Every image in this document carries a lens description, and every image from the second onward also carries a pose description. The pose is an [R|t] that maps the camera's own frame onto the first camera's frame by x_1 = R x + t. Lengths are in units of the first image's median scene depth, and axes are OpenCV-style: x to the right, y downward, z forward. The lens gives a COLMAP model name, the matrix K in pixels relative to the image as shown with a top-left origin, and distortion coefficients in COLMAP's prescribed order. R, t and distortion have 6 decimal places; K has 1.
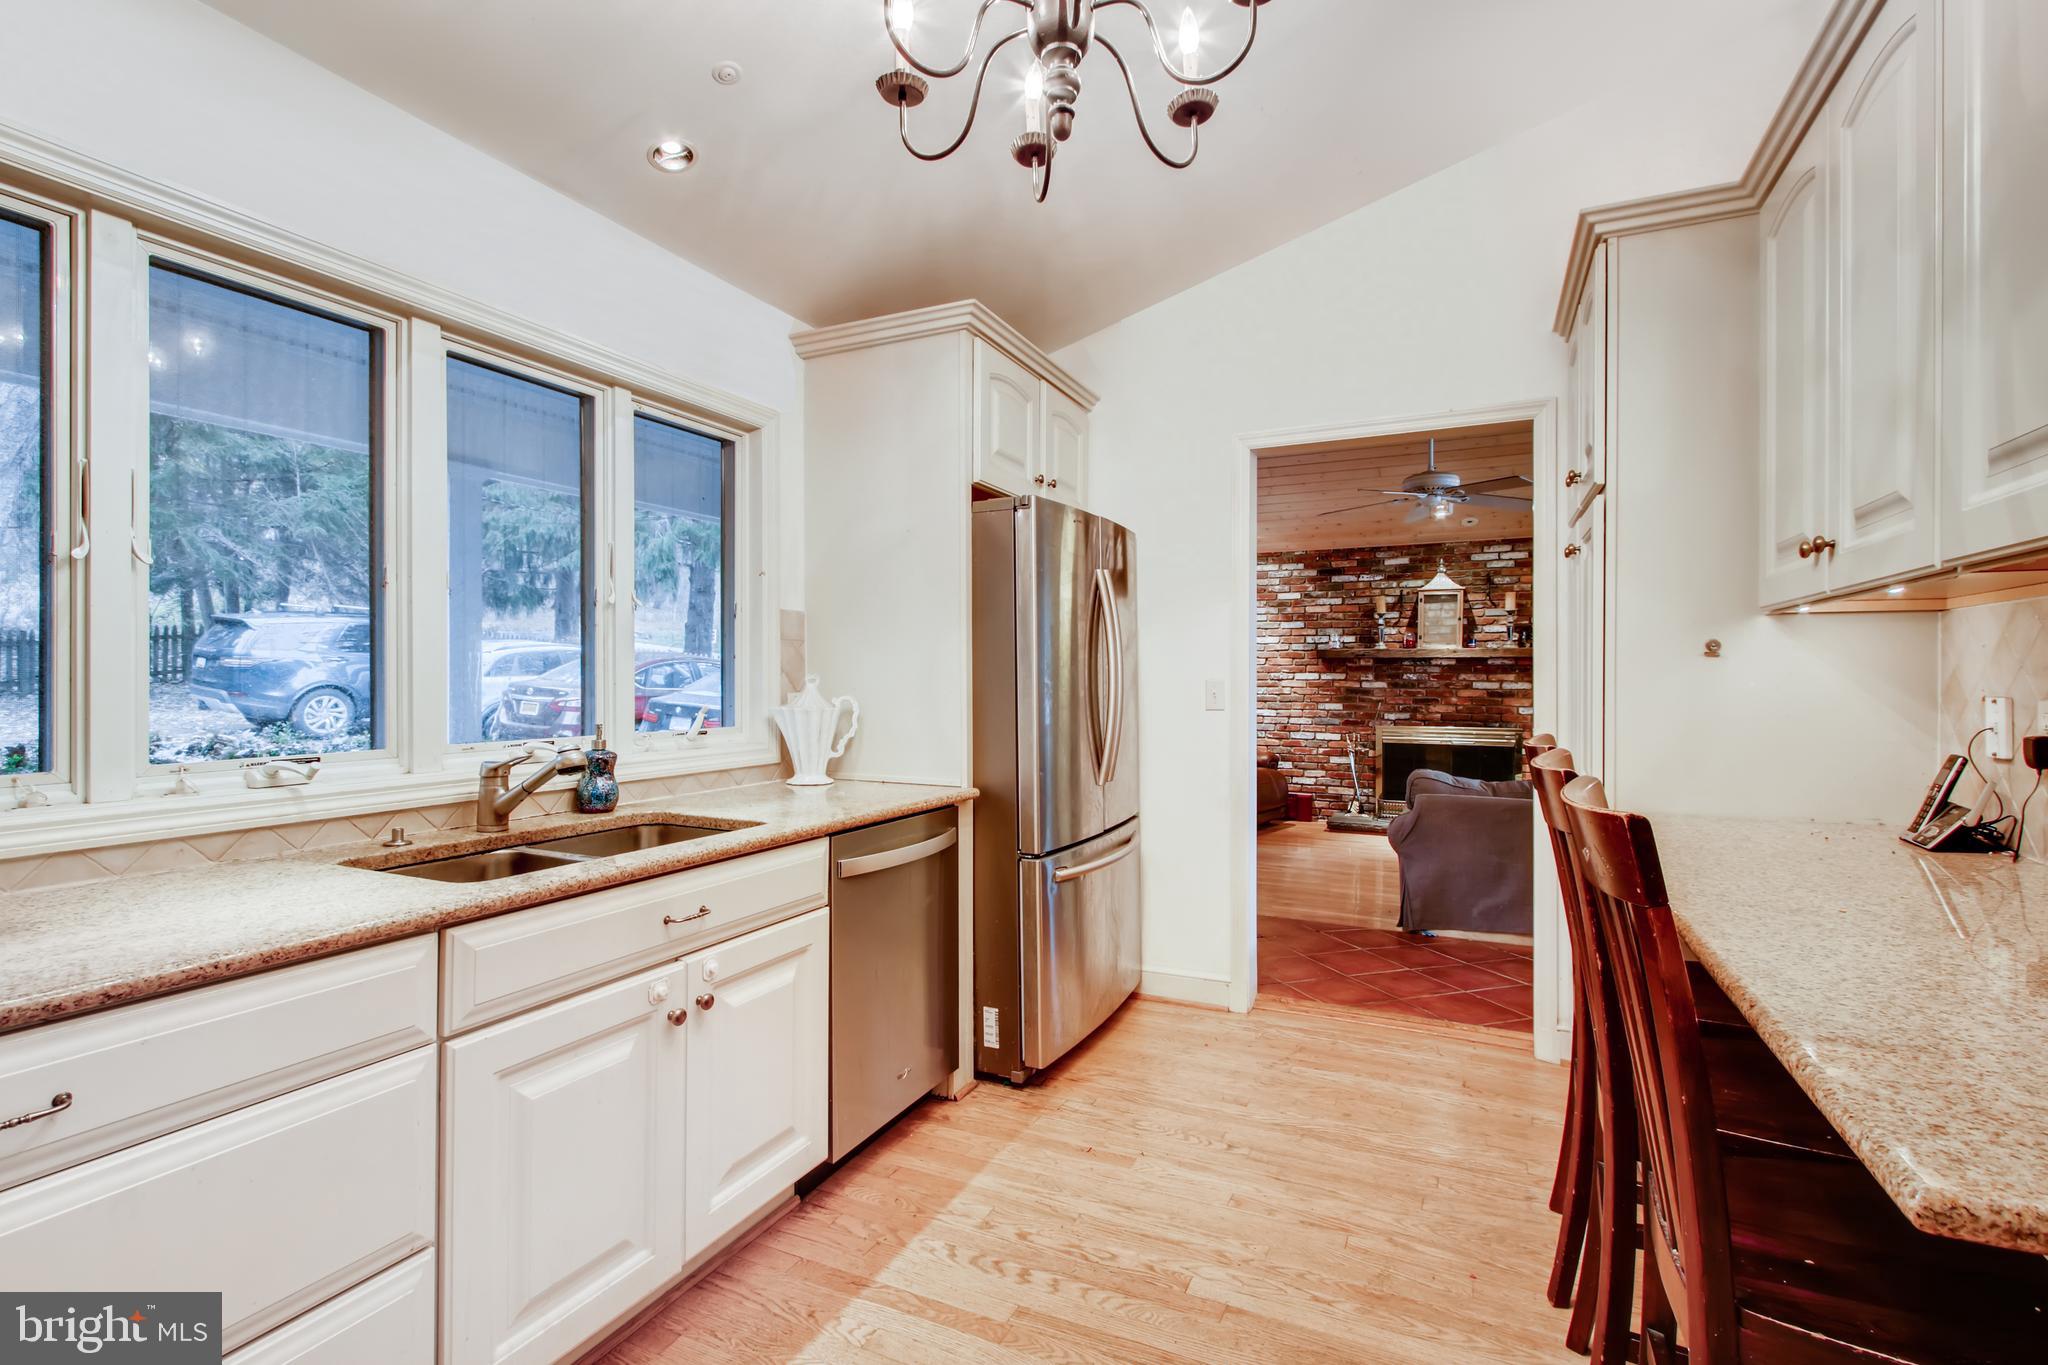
lens RADIAL K [[943.0, 0, 1029.7], [0, 943.0, 674.4], [0, 0, 1]] dist [0.004592, -0.002670]
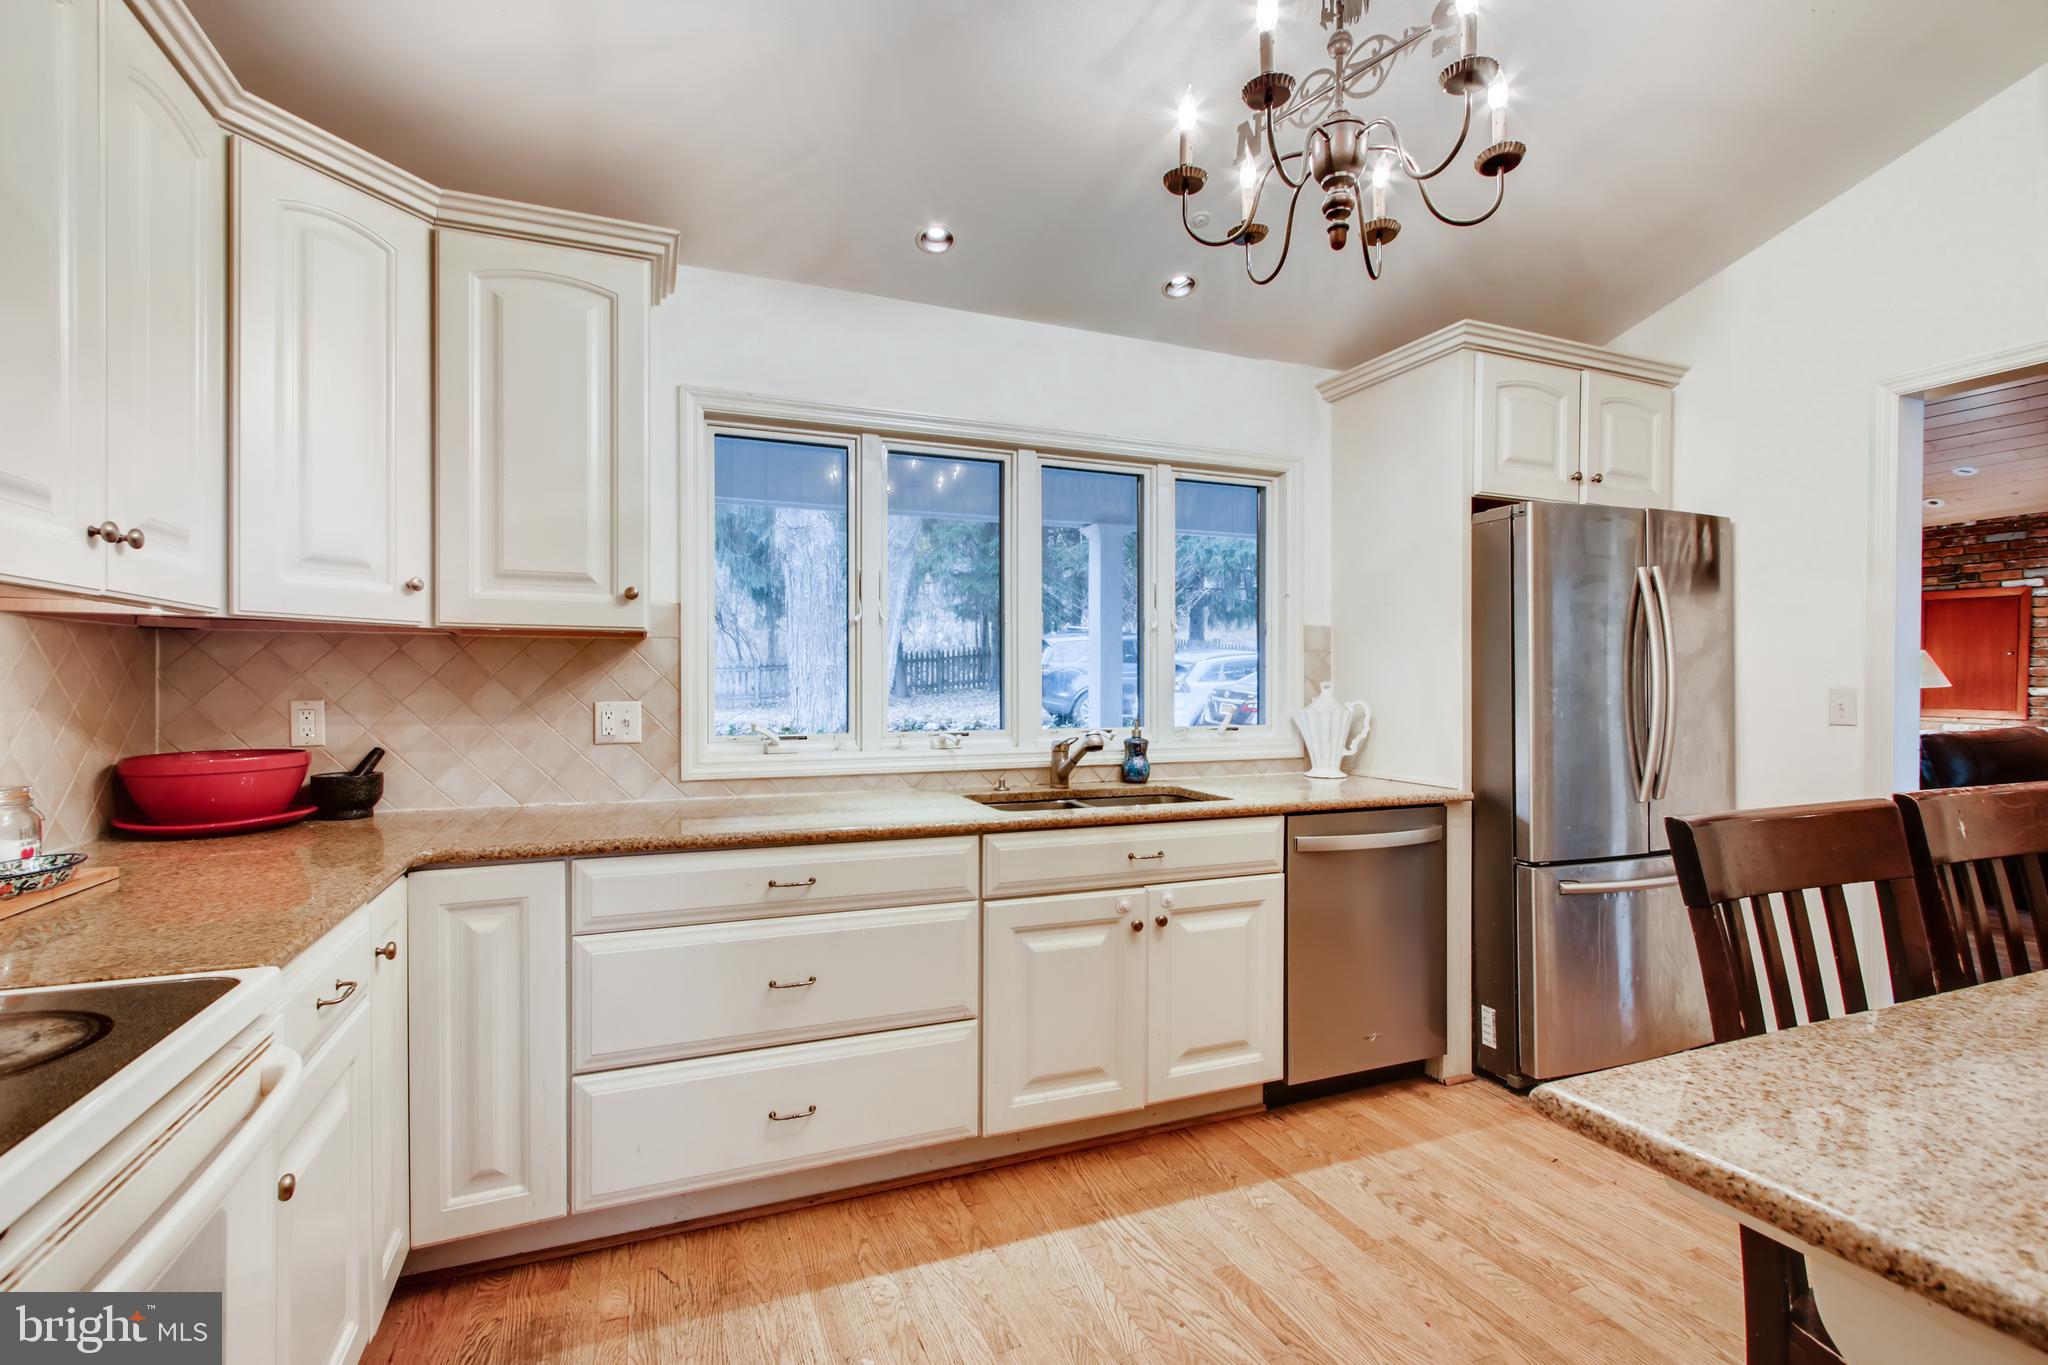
lens RADIAL K [[943.0, 0, 1027.3], [0, 943.0, 687.8], [0, 0, 1]] dist [0.004592, -0.002670]
pose [[0.741853, 0.005112, -0.670543, 0.341249], [0.000886, 0.999963, 0.008604, -0.003317], [0.670562, -0.006977, 0.741821, -0.115921]]
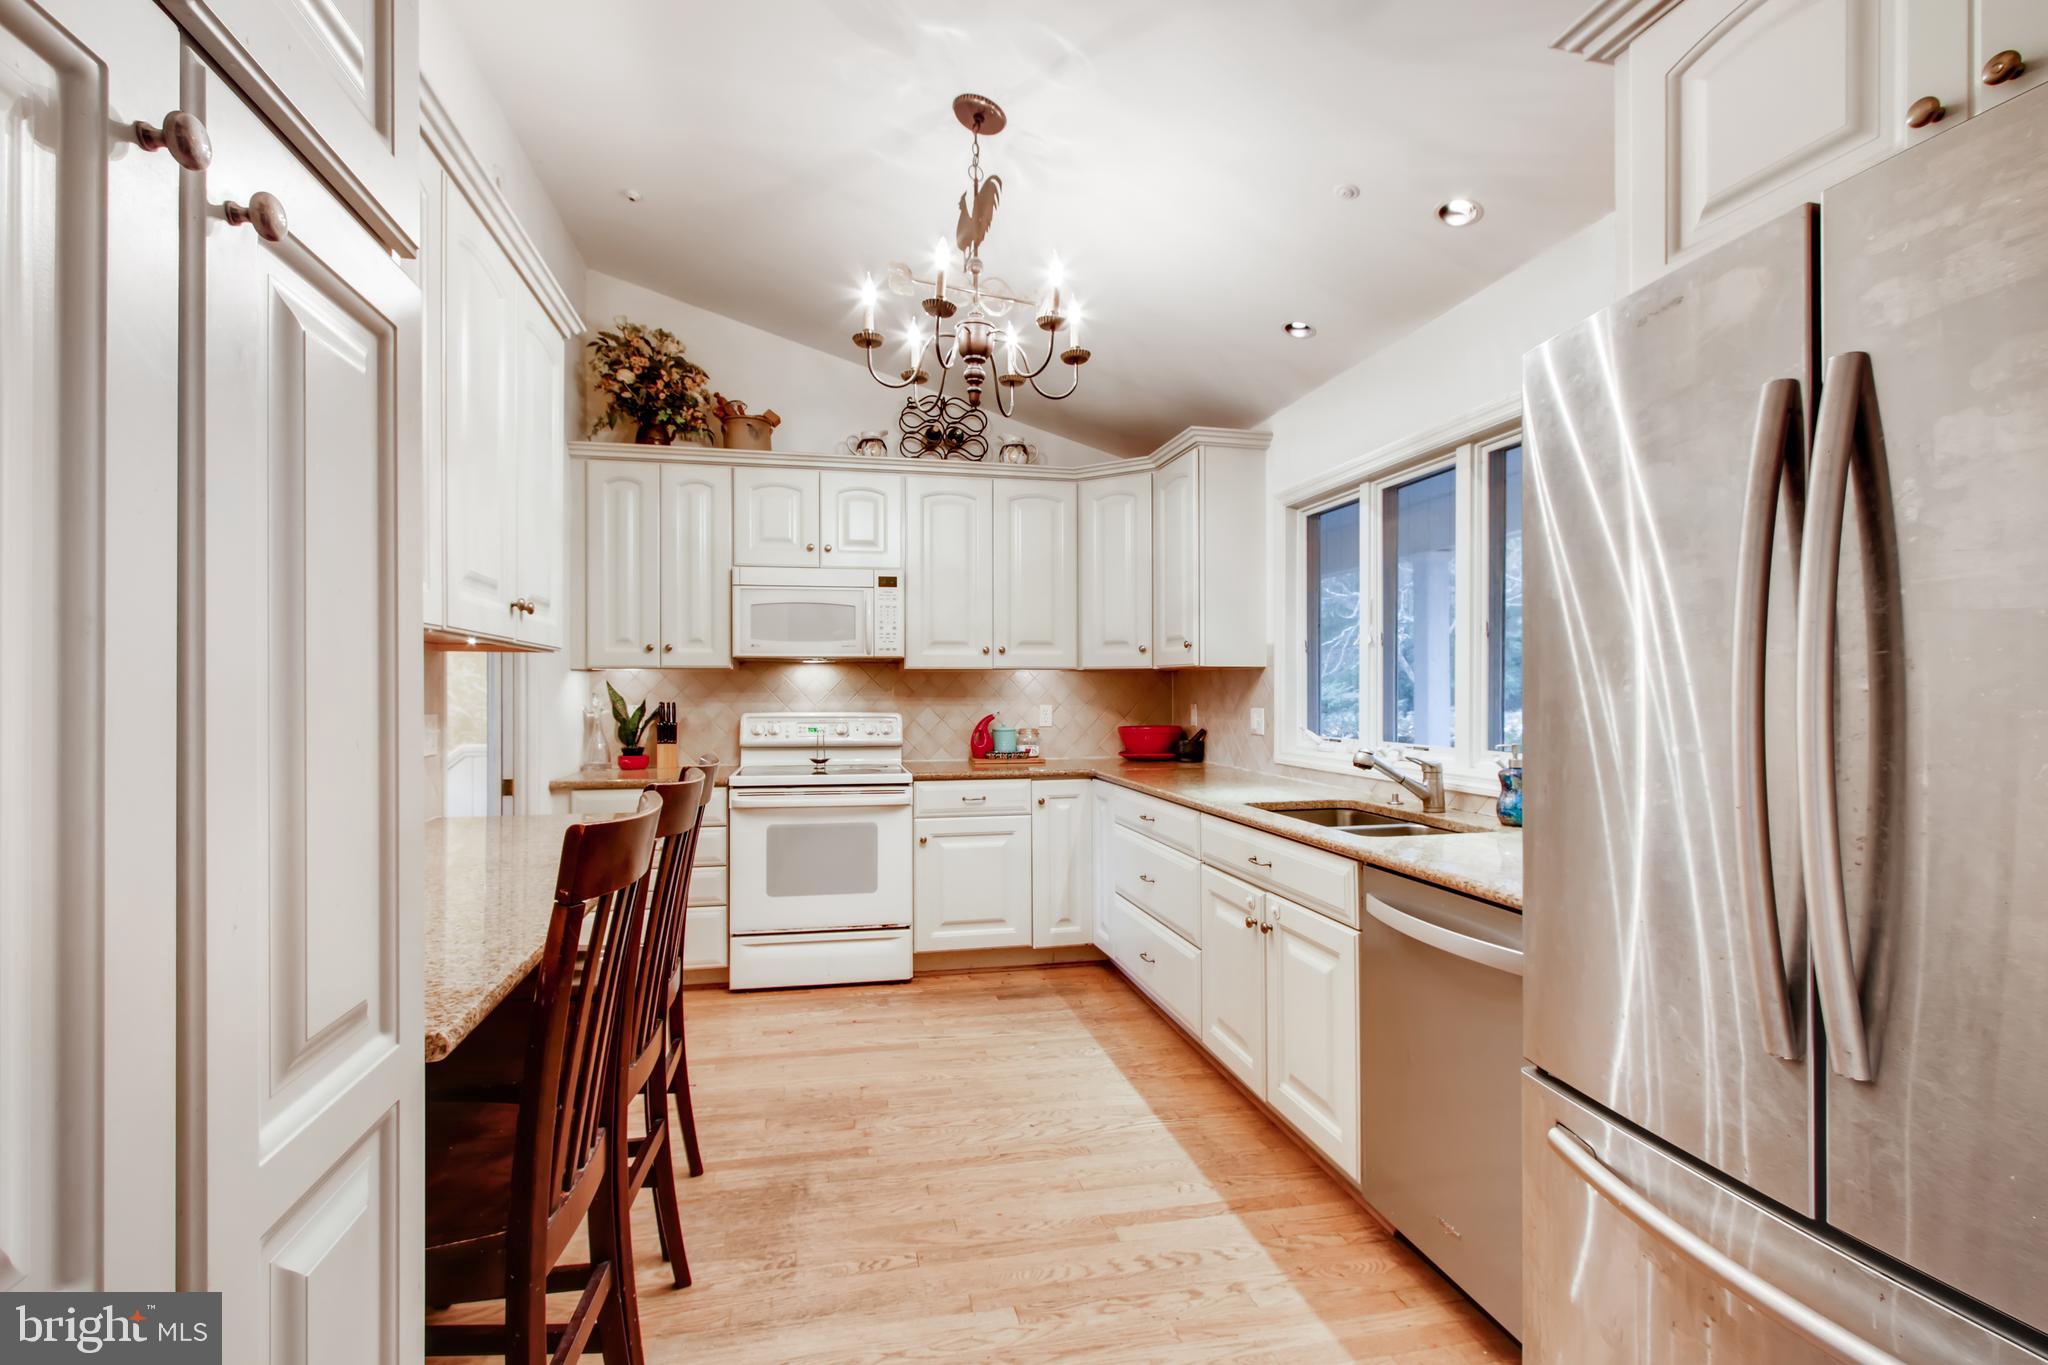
lens RADIAL K [[943.0, 0, 1028.3], [0, 943.0, 684.2], [0, 0, 1]] dist [0.004592, -0.002670]
pose [[-0.786282, -0.002616, -0.617863, 0.653528], [0.003212, 0.999960, -0.008321, -0.009165], [0.617860, -0.008528, -0.786242, 1.512199]]
